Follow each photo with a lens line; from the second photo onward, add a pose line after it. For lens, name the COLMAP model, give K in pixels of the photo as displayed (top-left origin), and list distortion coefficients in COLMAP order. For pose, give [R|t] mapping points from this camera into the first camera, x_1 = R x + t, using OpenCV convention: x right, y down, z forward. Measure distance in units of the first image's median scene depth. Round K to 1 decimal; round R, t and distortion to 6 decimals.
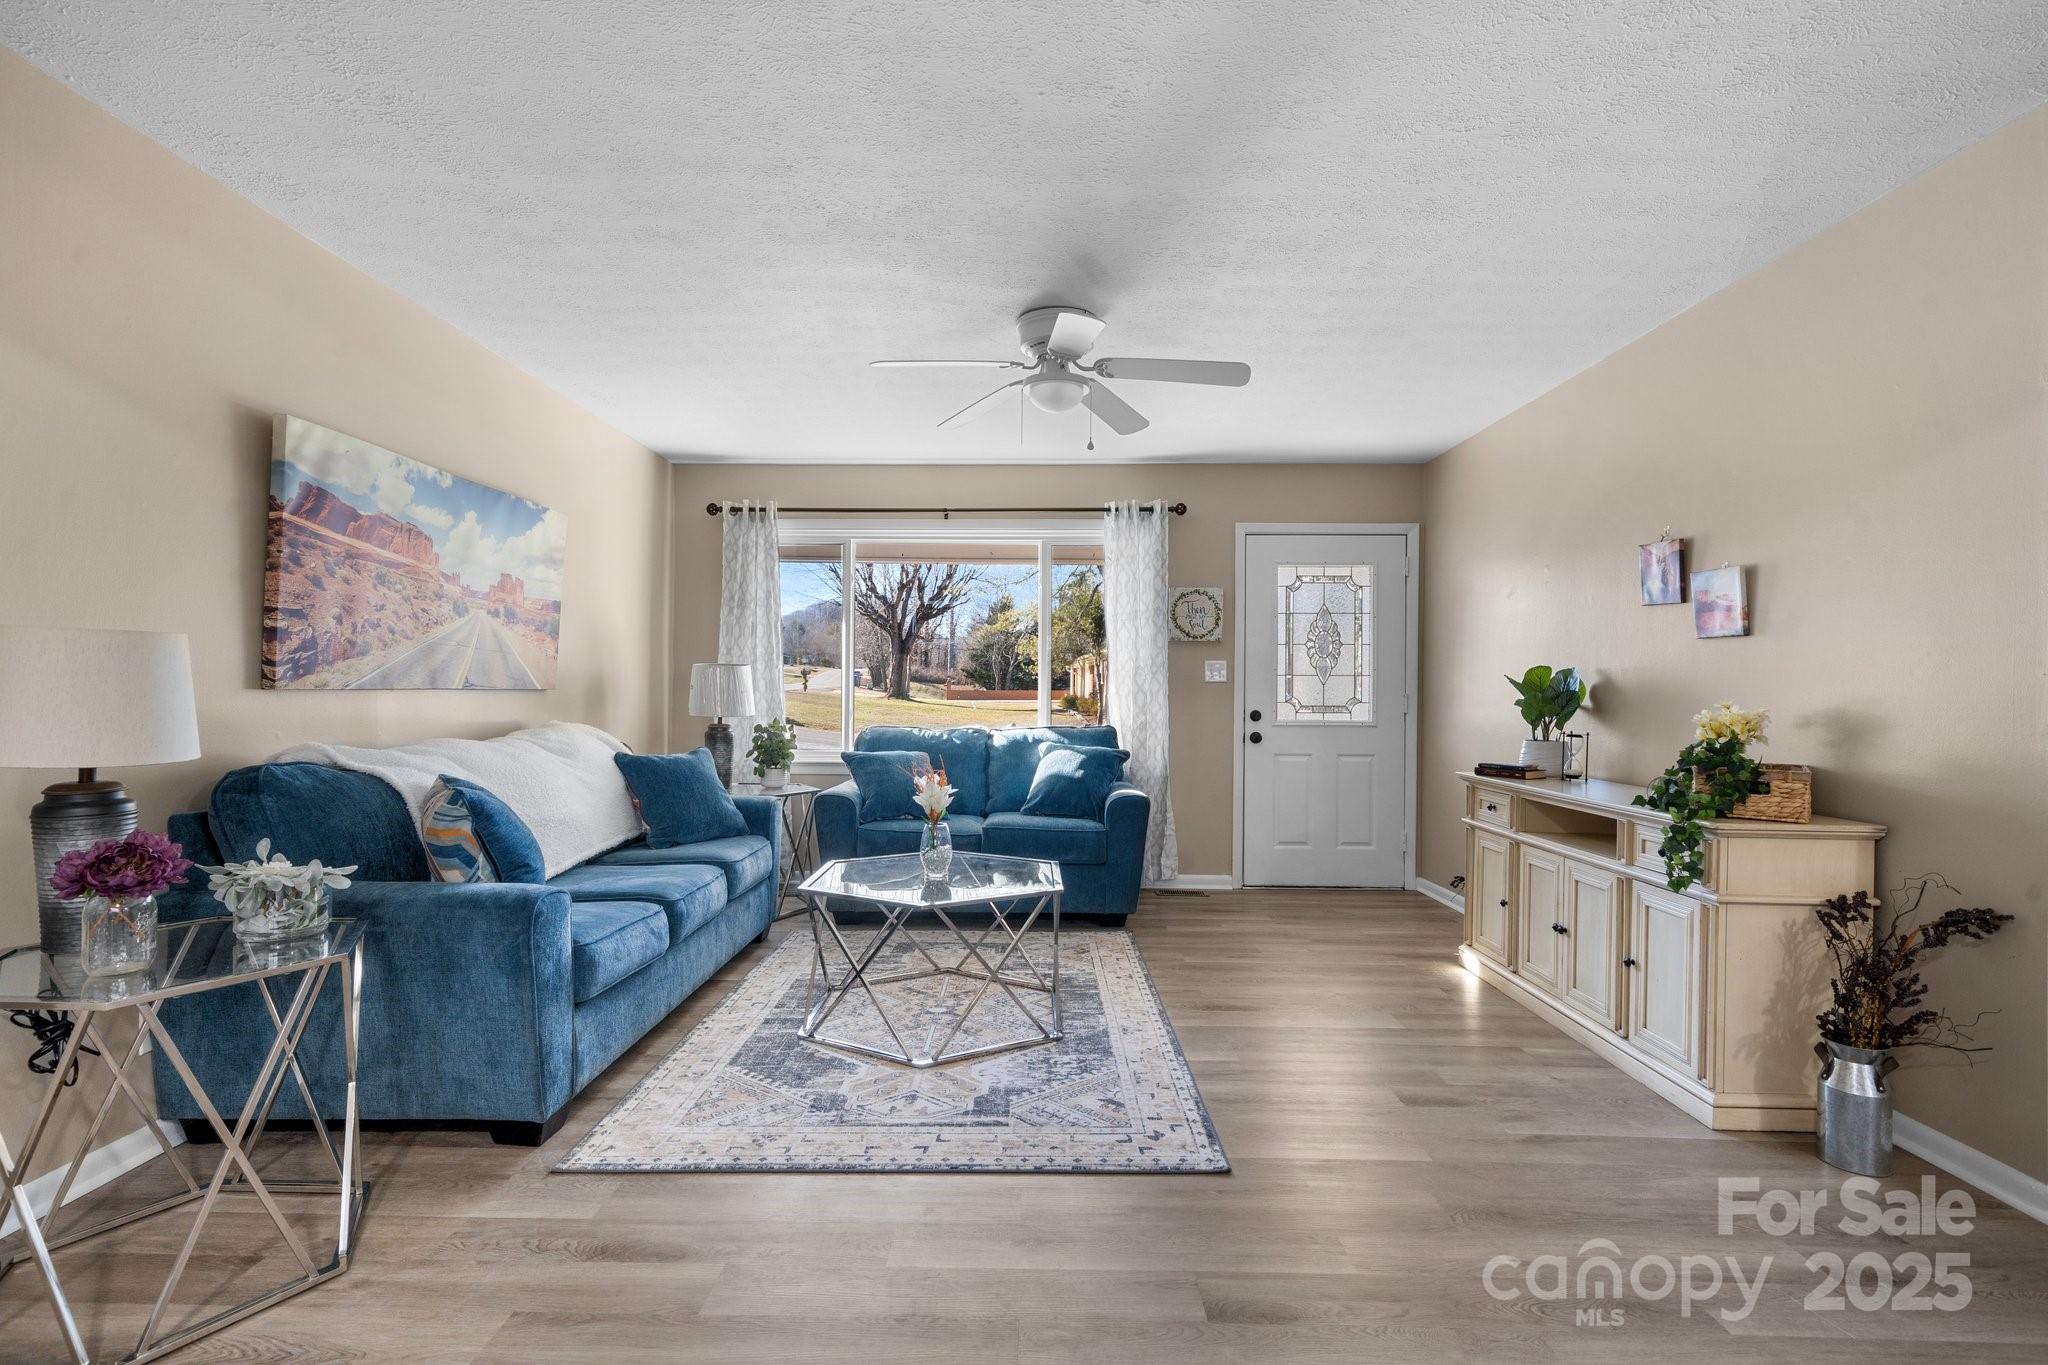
lens RADIAL K [[954.6, 0, 1023.2], [0, 954.6, 693.0], [0, 0, 1]] dist [0.003575, 0.001830]
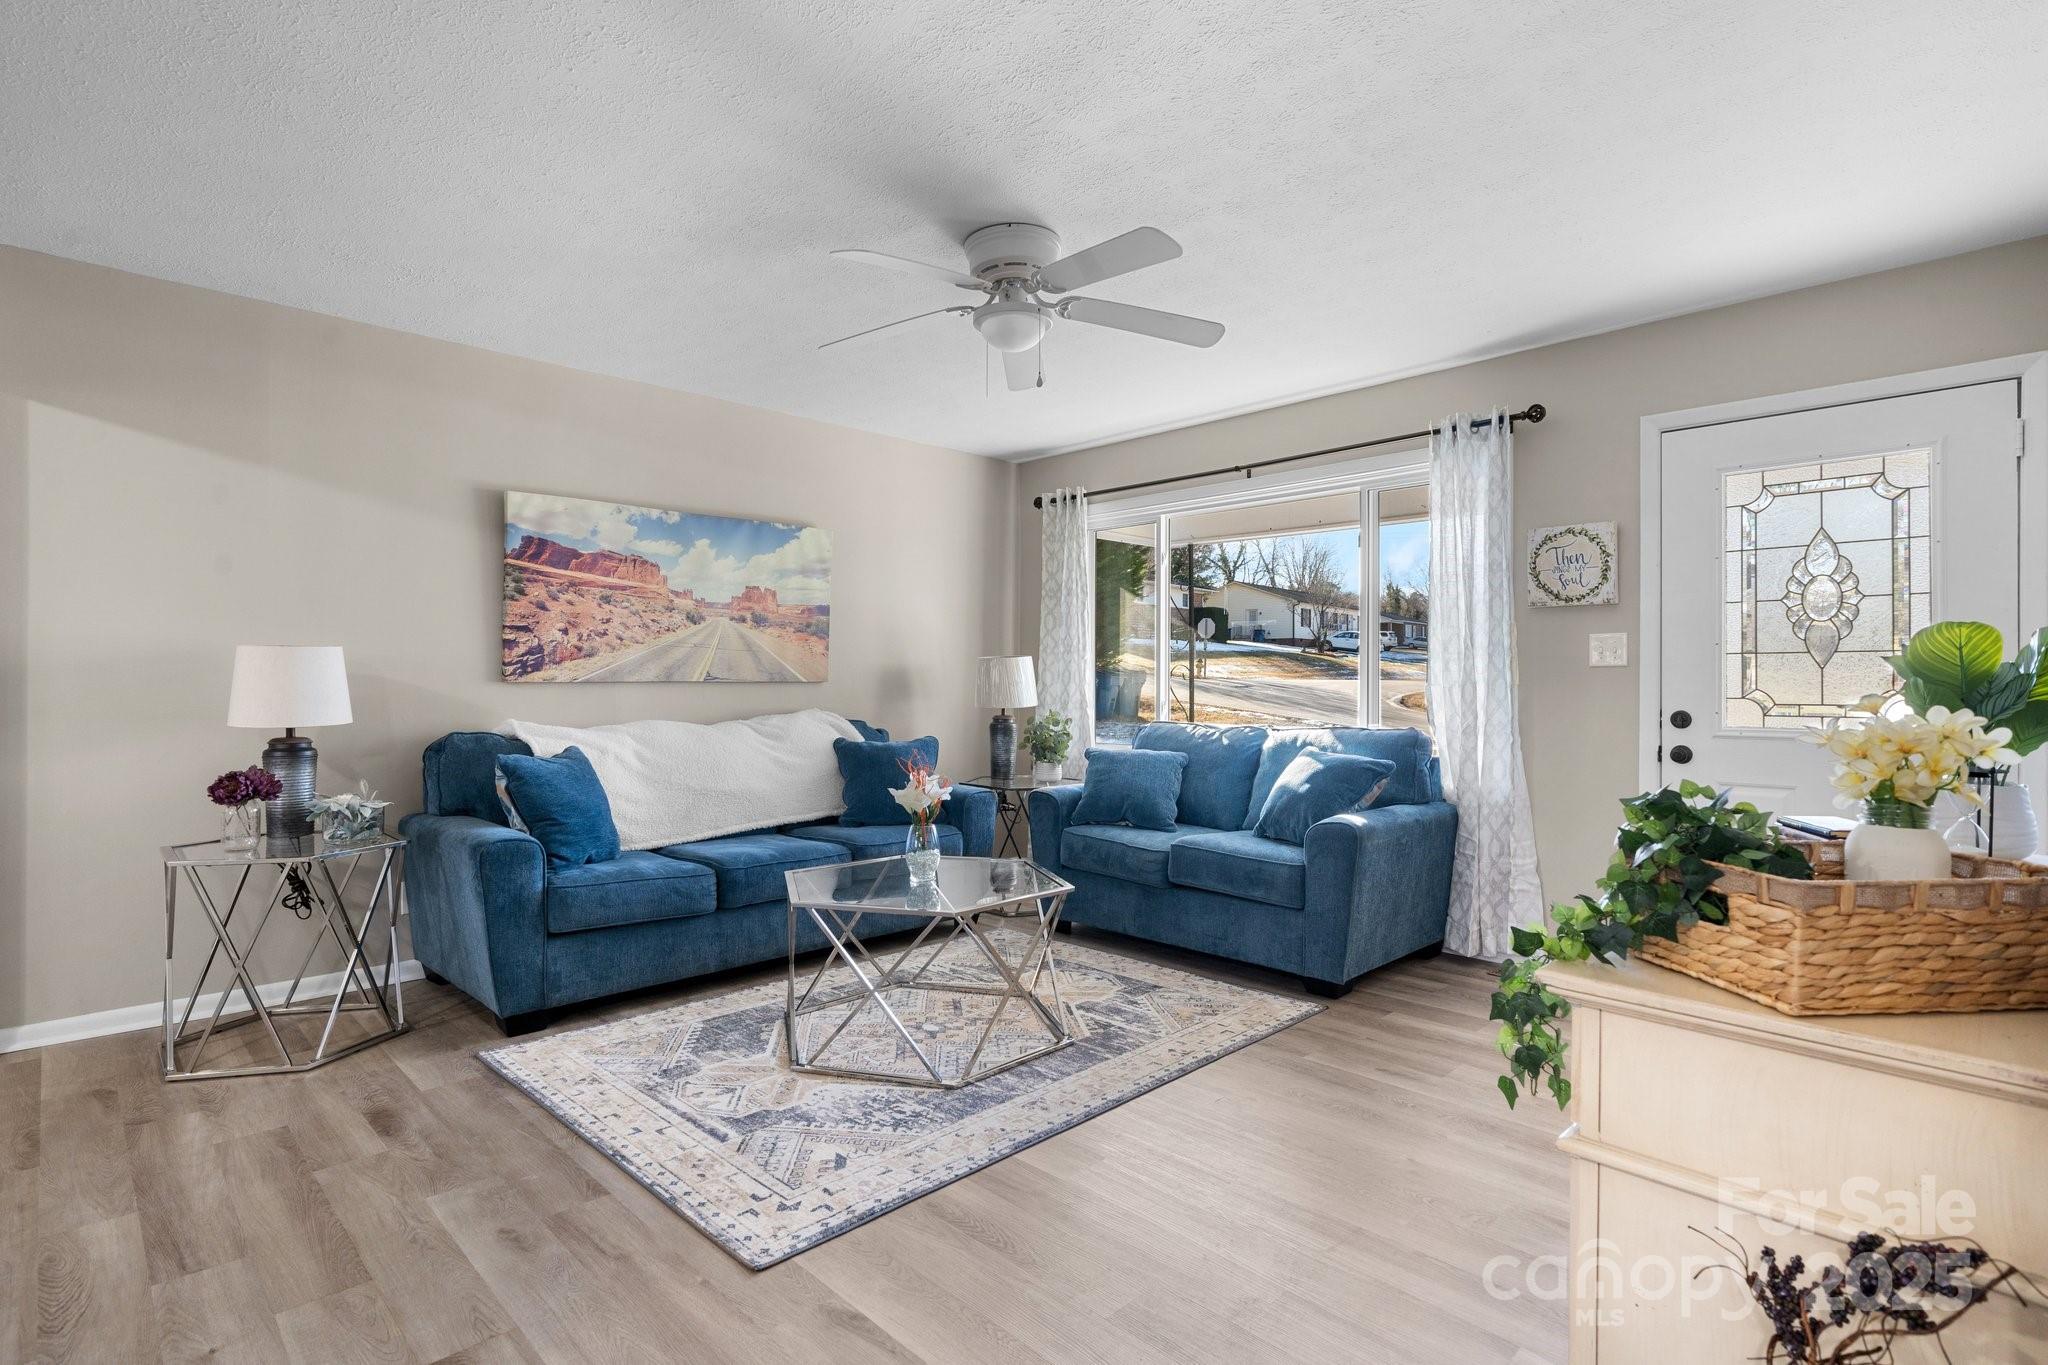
lens RADIAL K [[1008.7, 0, 1008.3], [0, 1008.7, 679.9], [0, 0, 1]] dist [0.003498, 0.001810]
pose [[0.705651, -0.005632, -0.708537, 0.677966], [0.001022, 0.999975, -0.006932, 0.003537], [0.708558, 0.004167, 0.705640, 0.377138]]
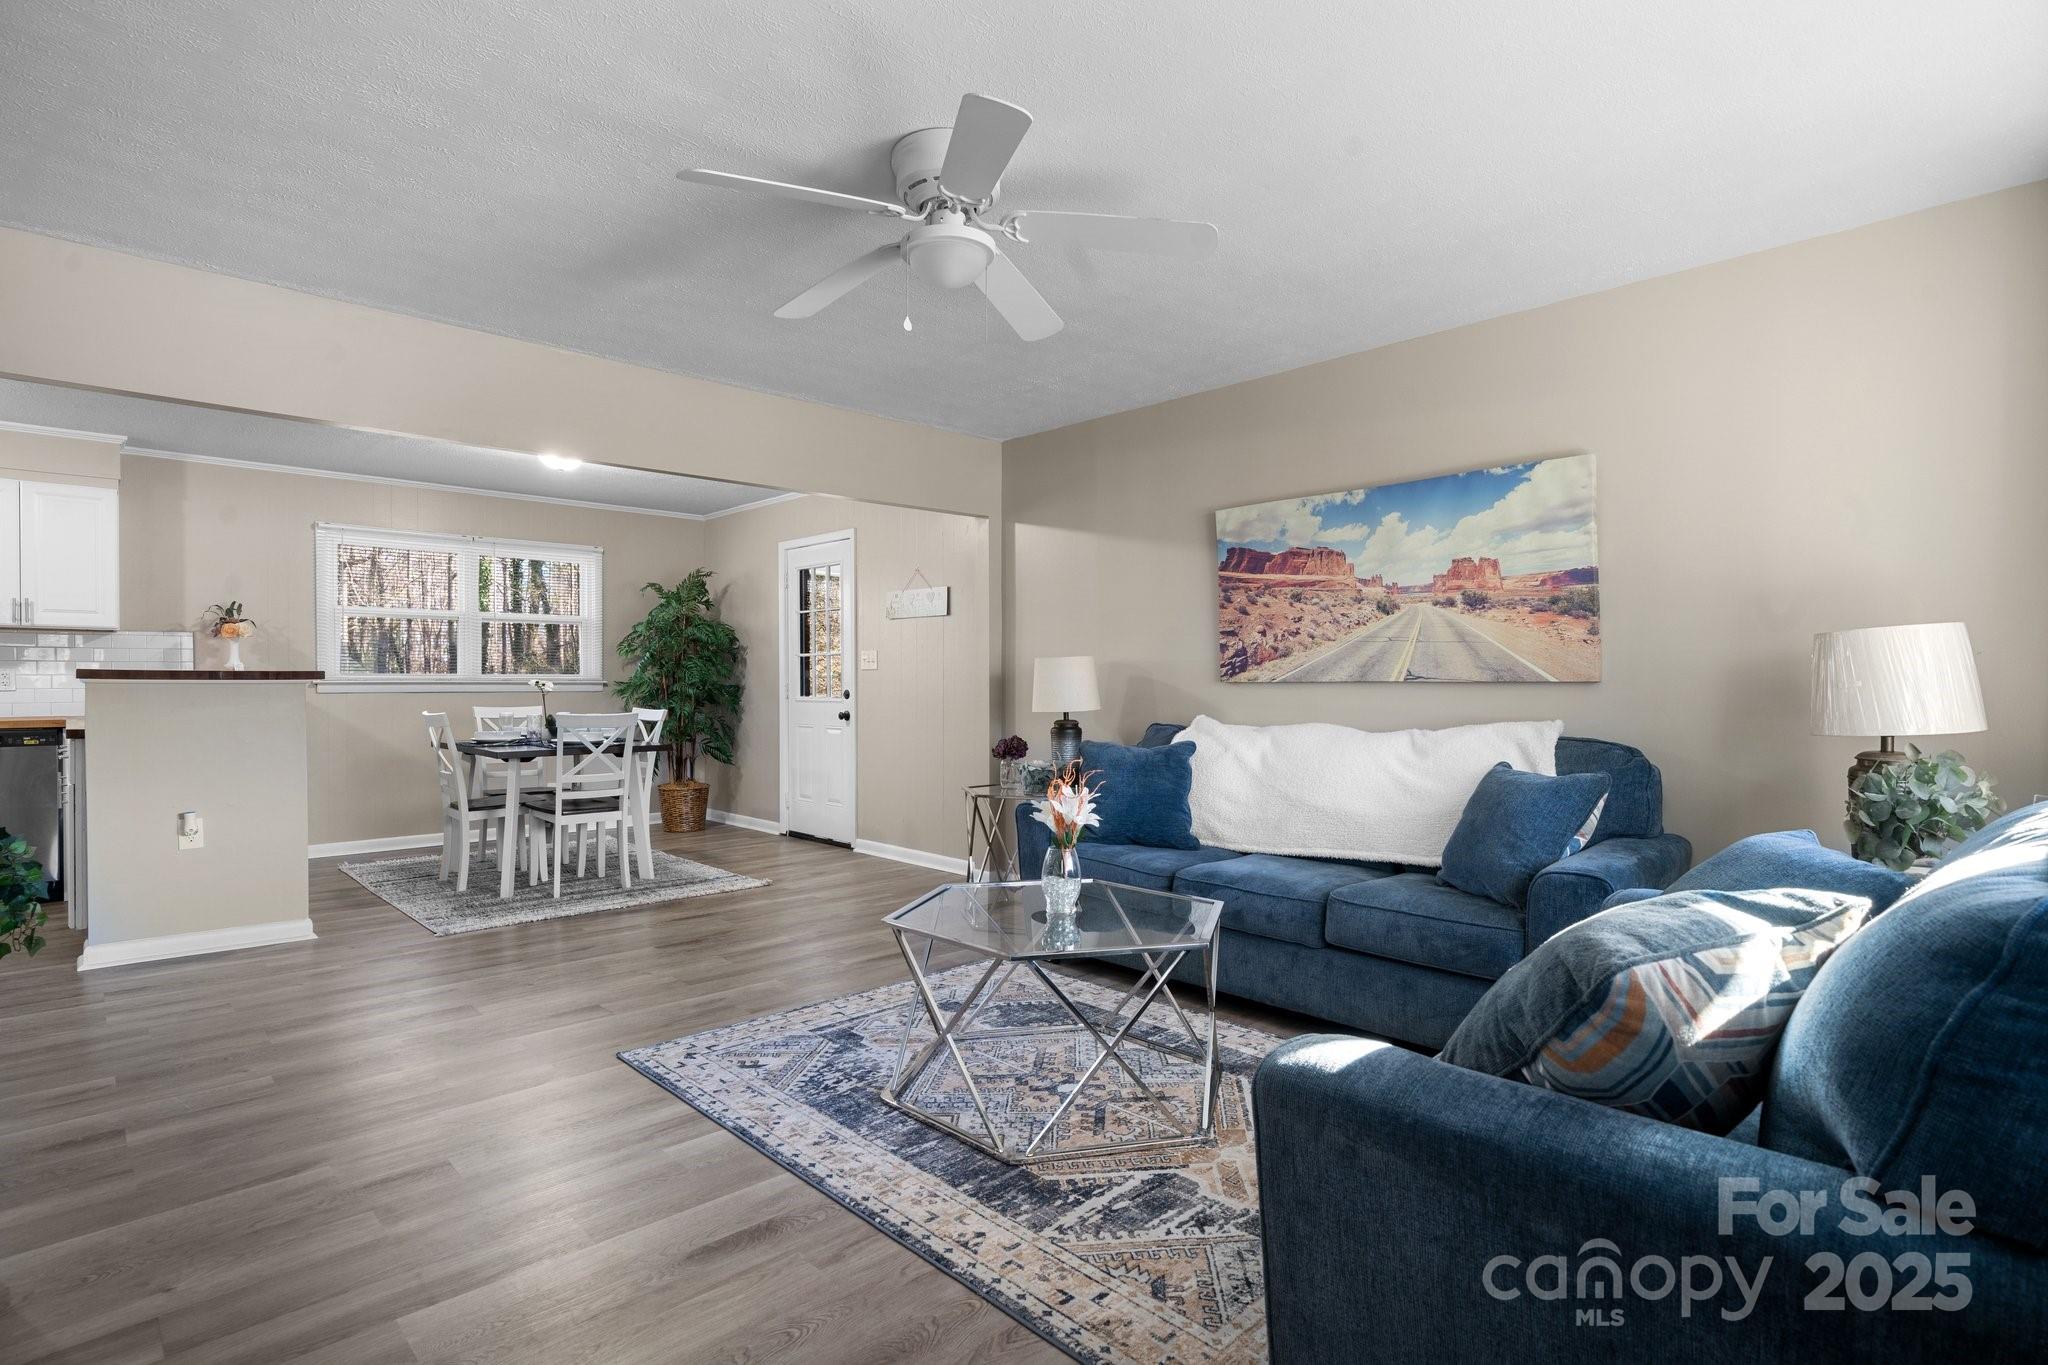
lens RADIAL K [[1008.7, 0, 1007.9], [0, 1008.7, 694.6], [0, 0, 1]] dist [0.003498, 0.001810]
pose [[-0.719514, 0.002447, -0.694474, 0.537168], [-0.006727, 0.999922, 0.010493, 0.001702], [0.694445, 0.012222, -0.719442, 1.610315]]
